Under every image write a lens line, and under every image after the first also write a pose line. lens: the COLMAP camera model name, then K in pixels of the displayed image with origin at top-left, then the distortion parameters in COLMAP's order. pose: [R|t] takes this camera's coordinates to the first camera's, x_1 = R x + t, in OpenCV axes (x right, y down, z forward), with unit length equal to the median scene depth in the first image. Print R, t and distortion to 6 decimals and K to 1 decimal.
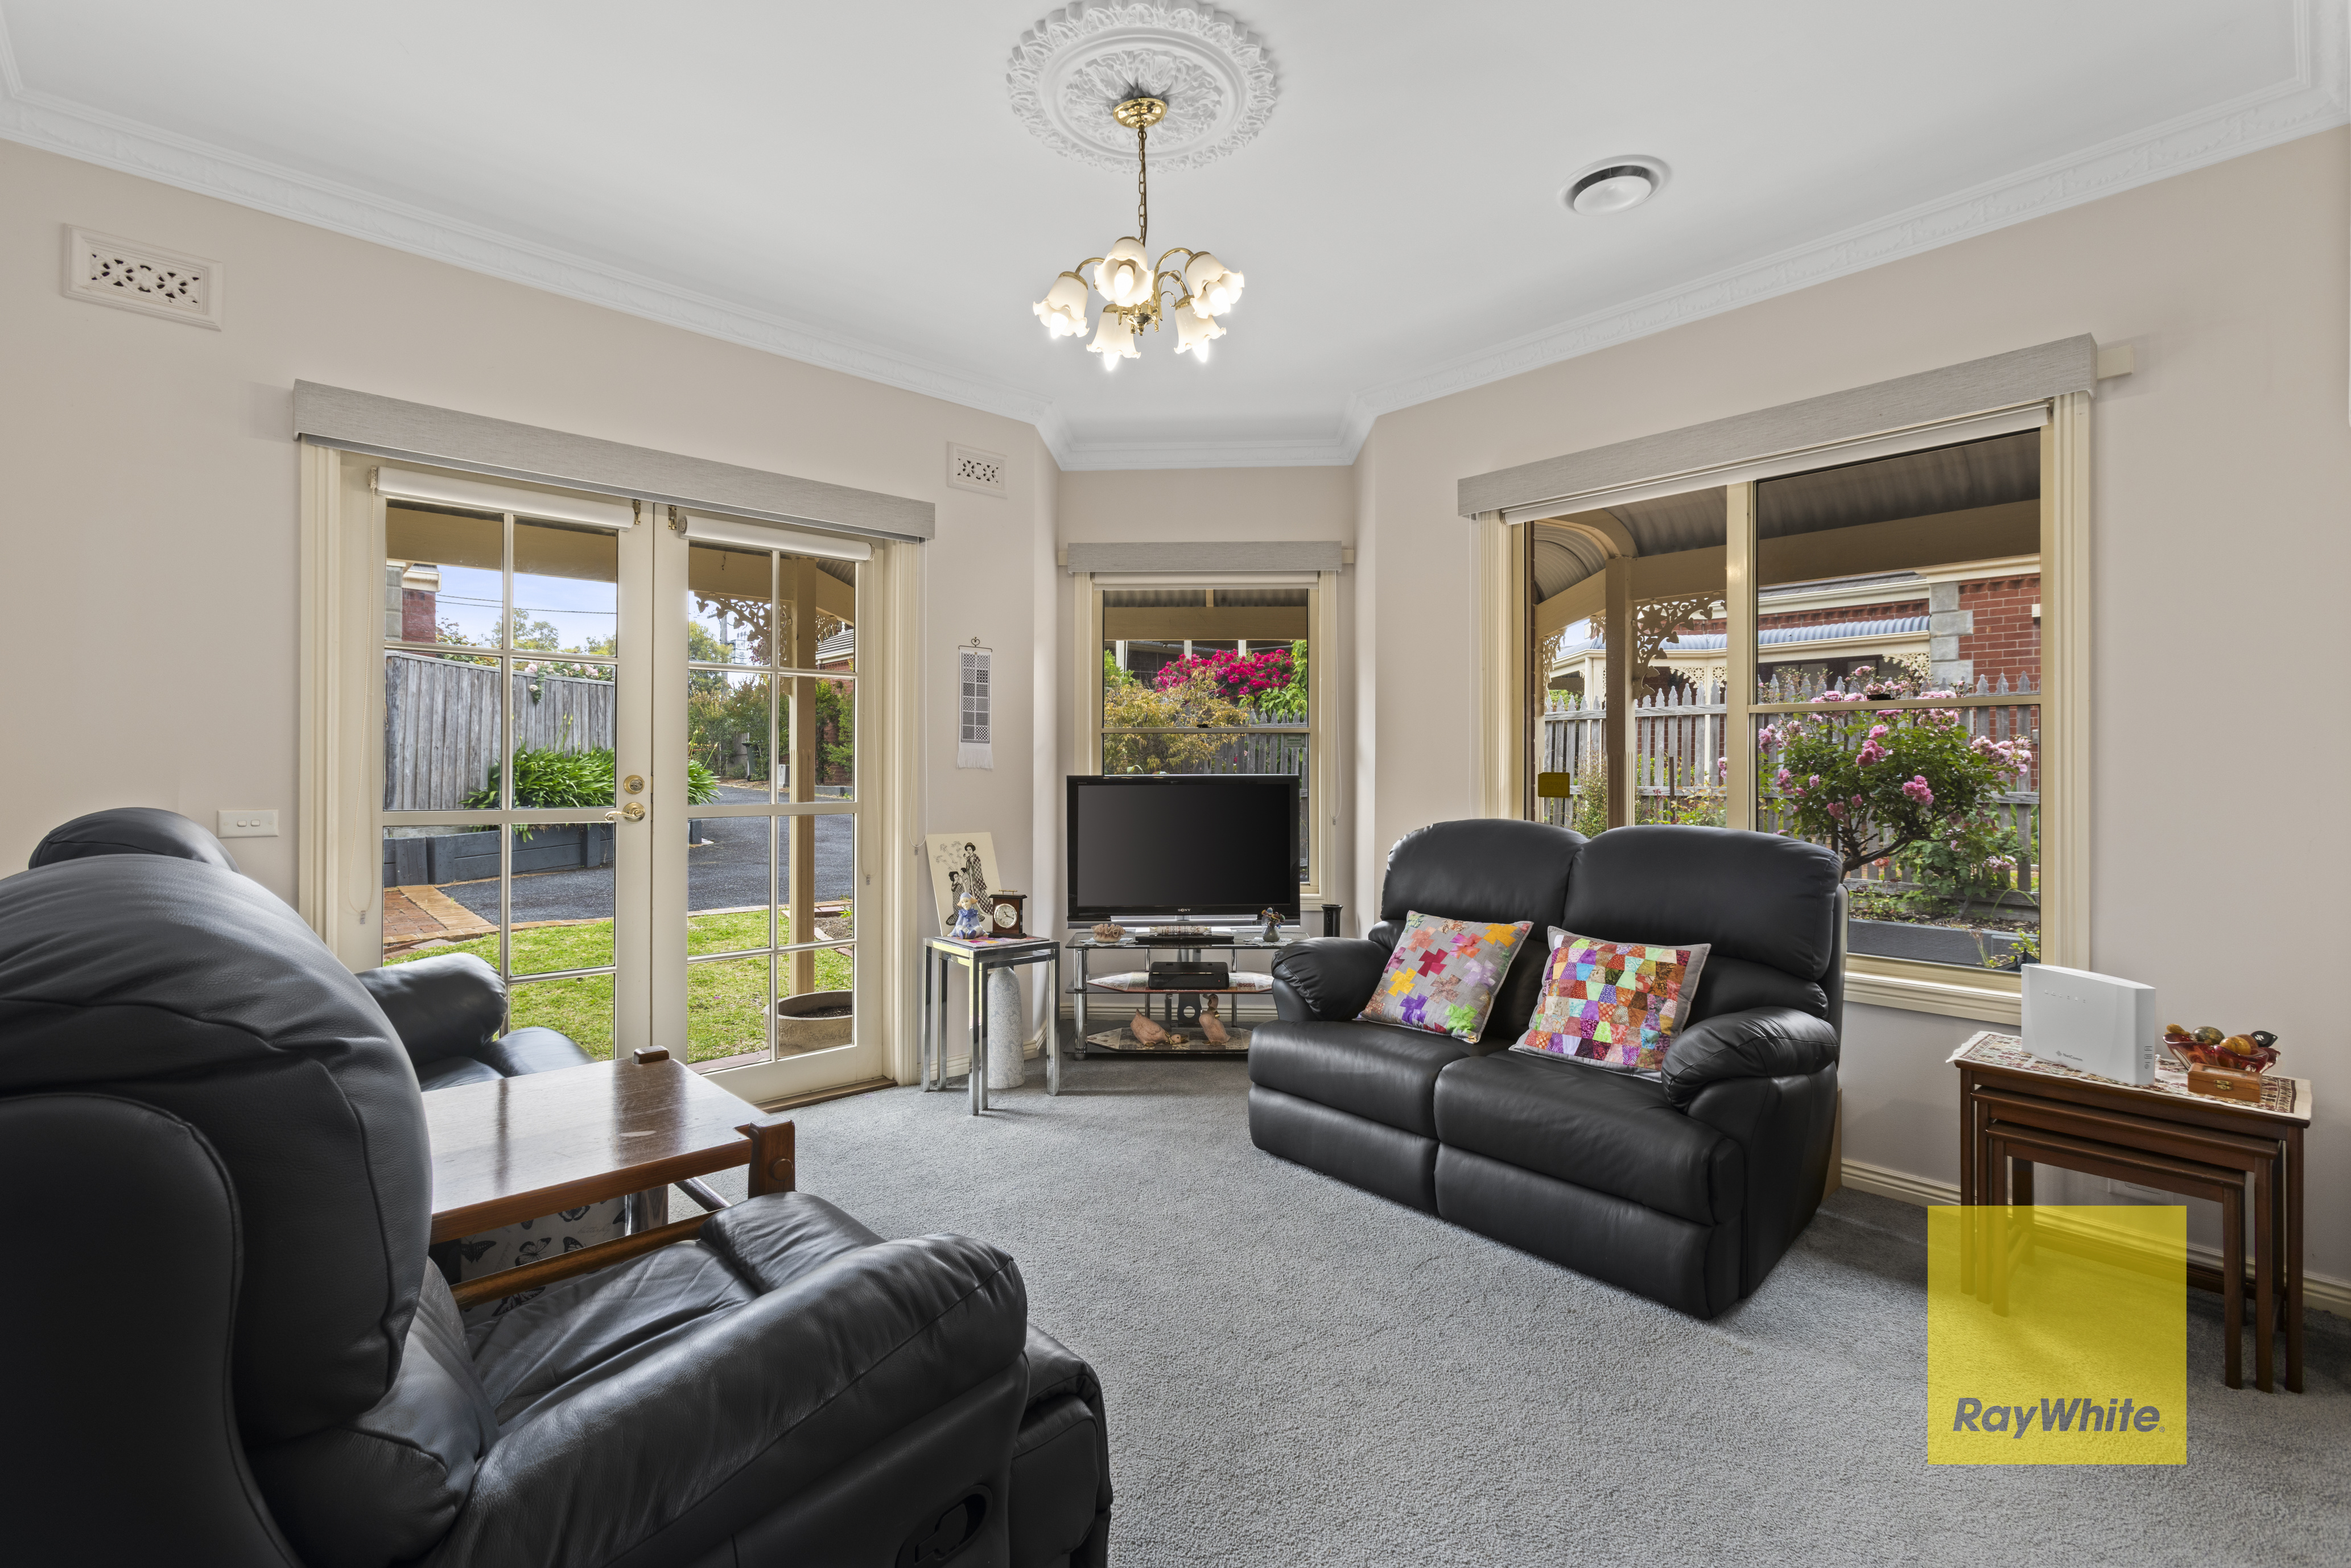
lens RADIAL K [[1053.2, 0, 1181.7], [0, 1053.2, 758.1], [0, 0, 1]] dist [0.021041, 0.000206]
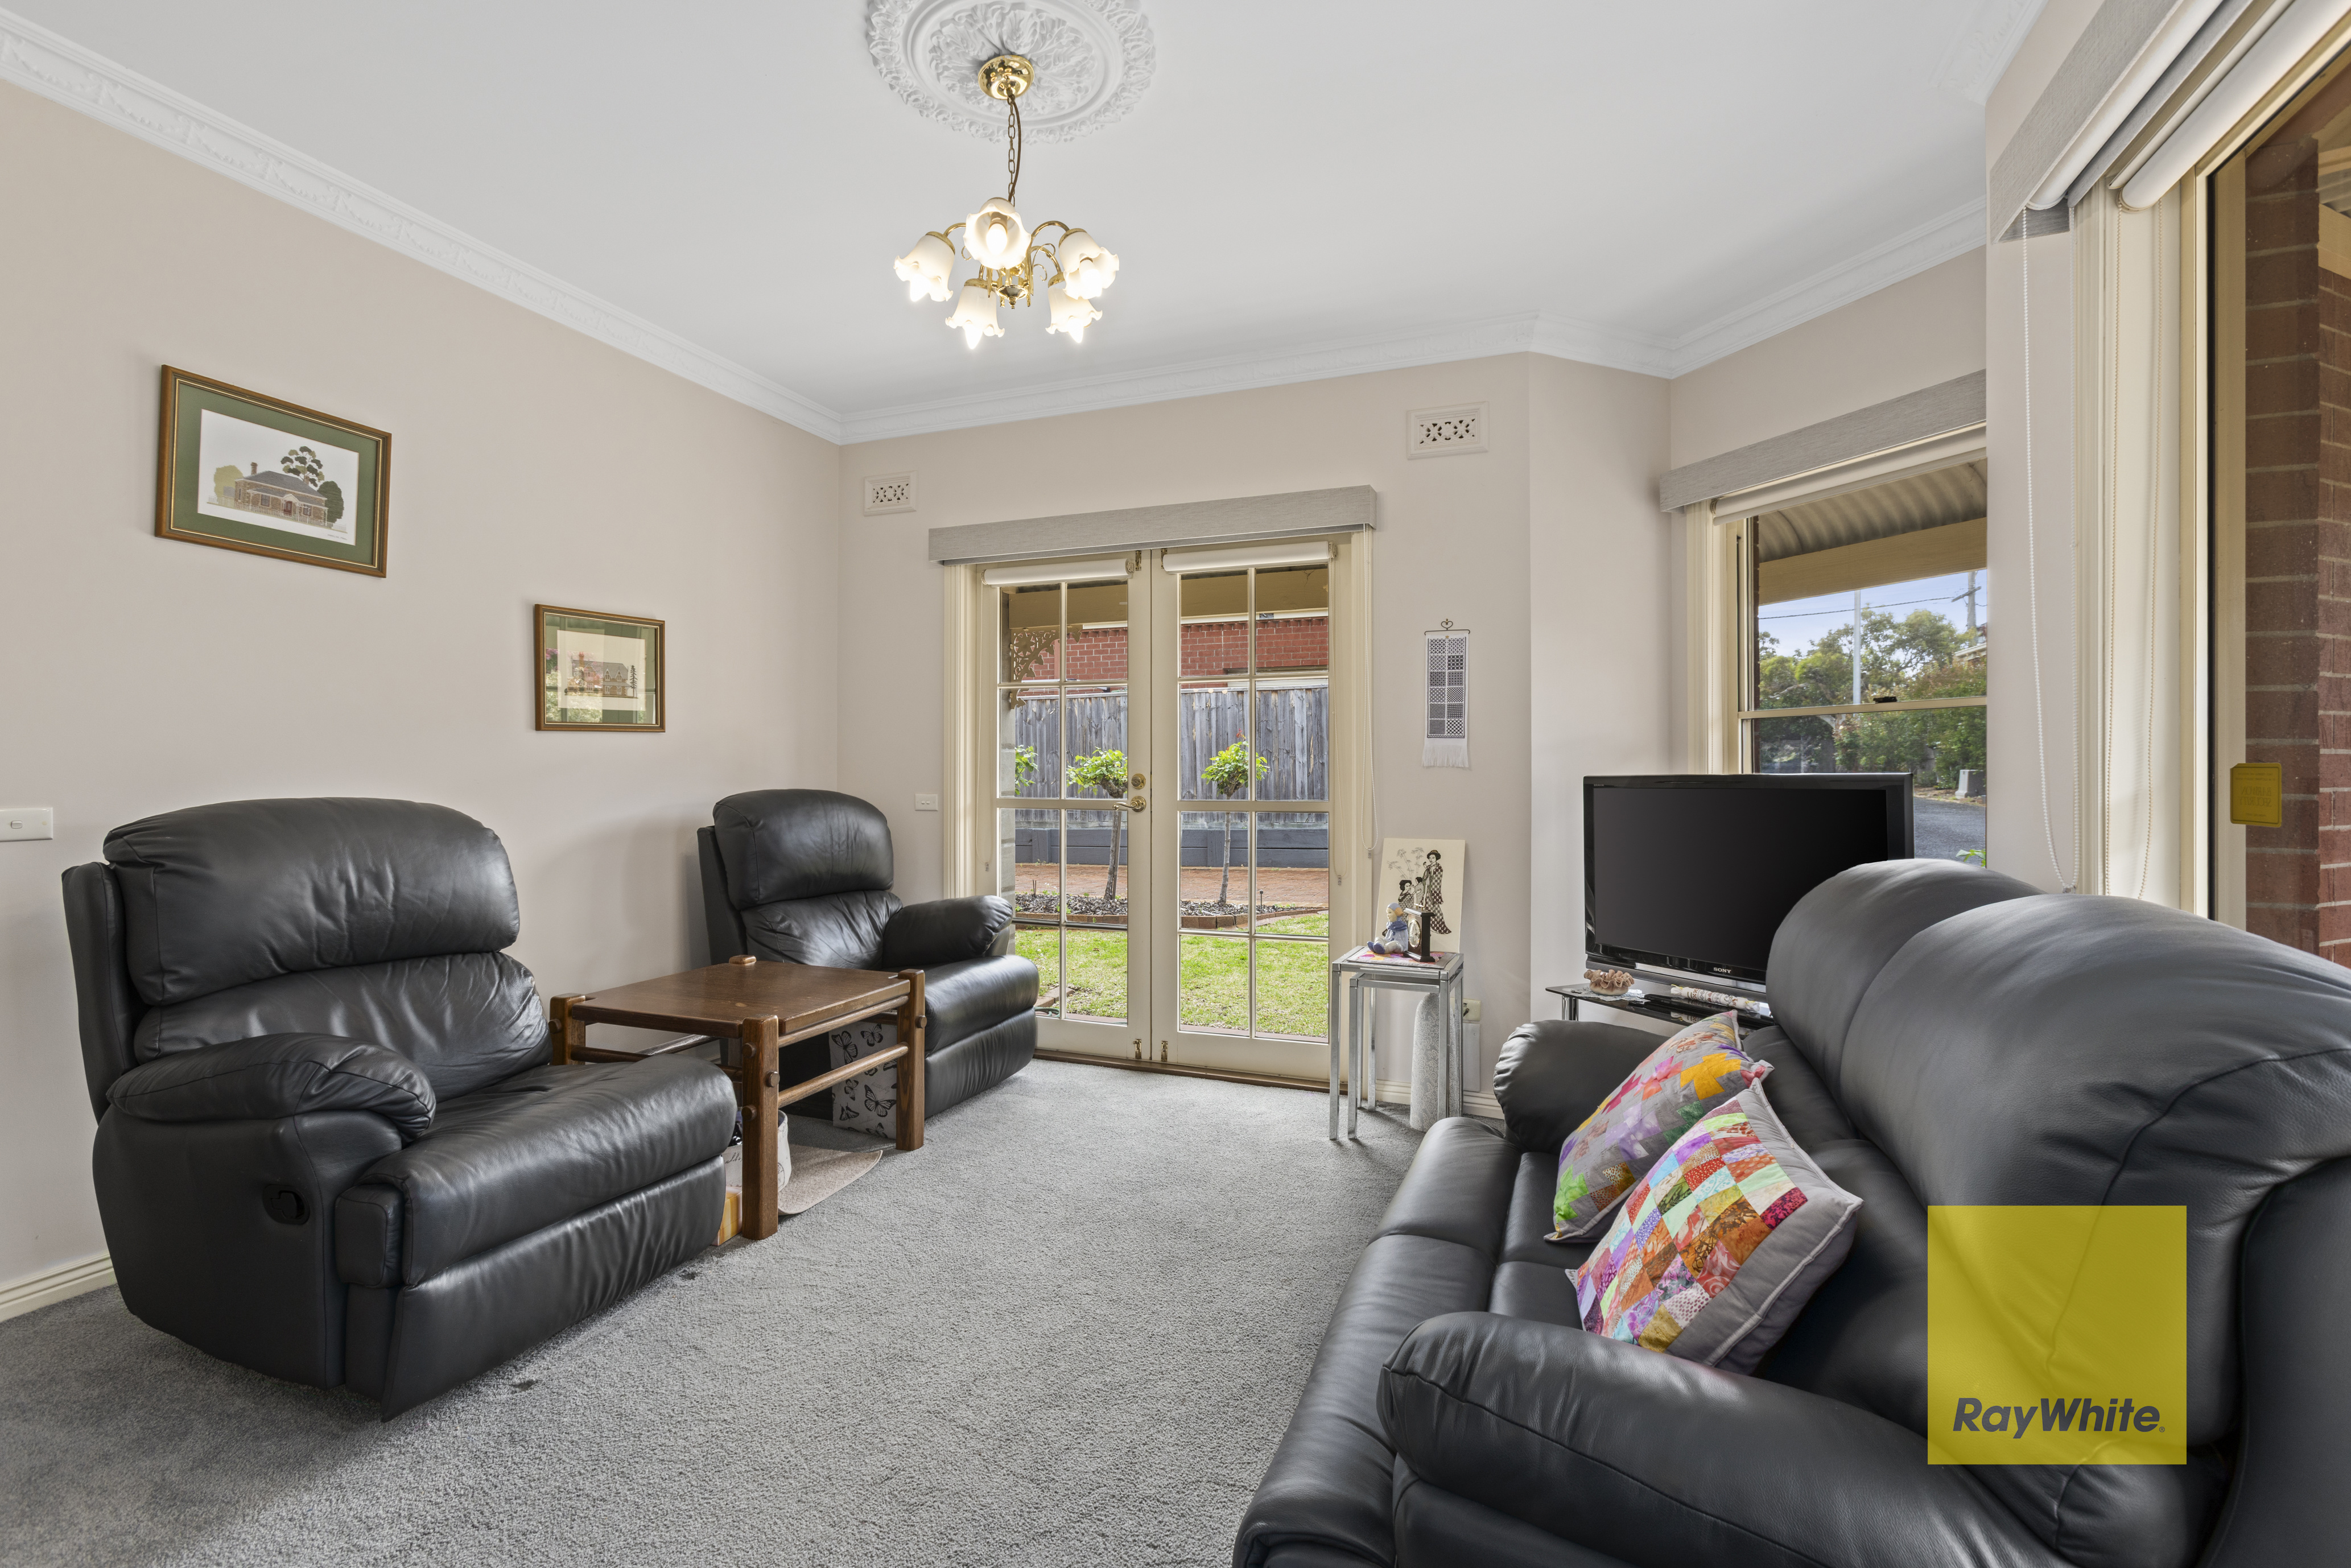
lens RADIAL K [[1046.2, 0, 1178.5], [0, 1046.2, 775.2], [0, 0, 1]] dist [-0.011013, 0.008229]
pose [[0.443926, -0.003950, -0.896055, 0.500013], [0.005944, 0.999981, -0.001464, 0.016728], [0.896044, -0.004676, 0.443941, 0.415719]]
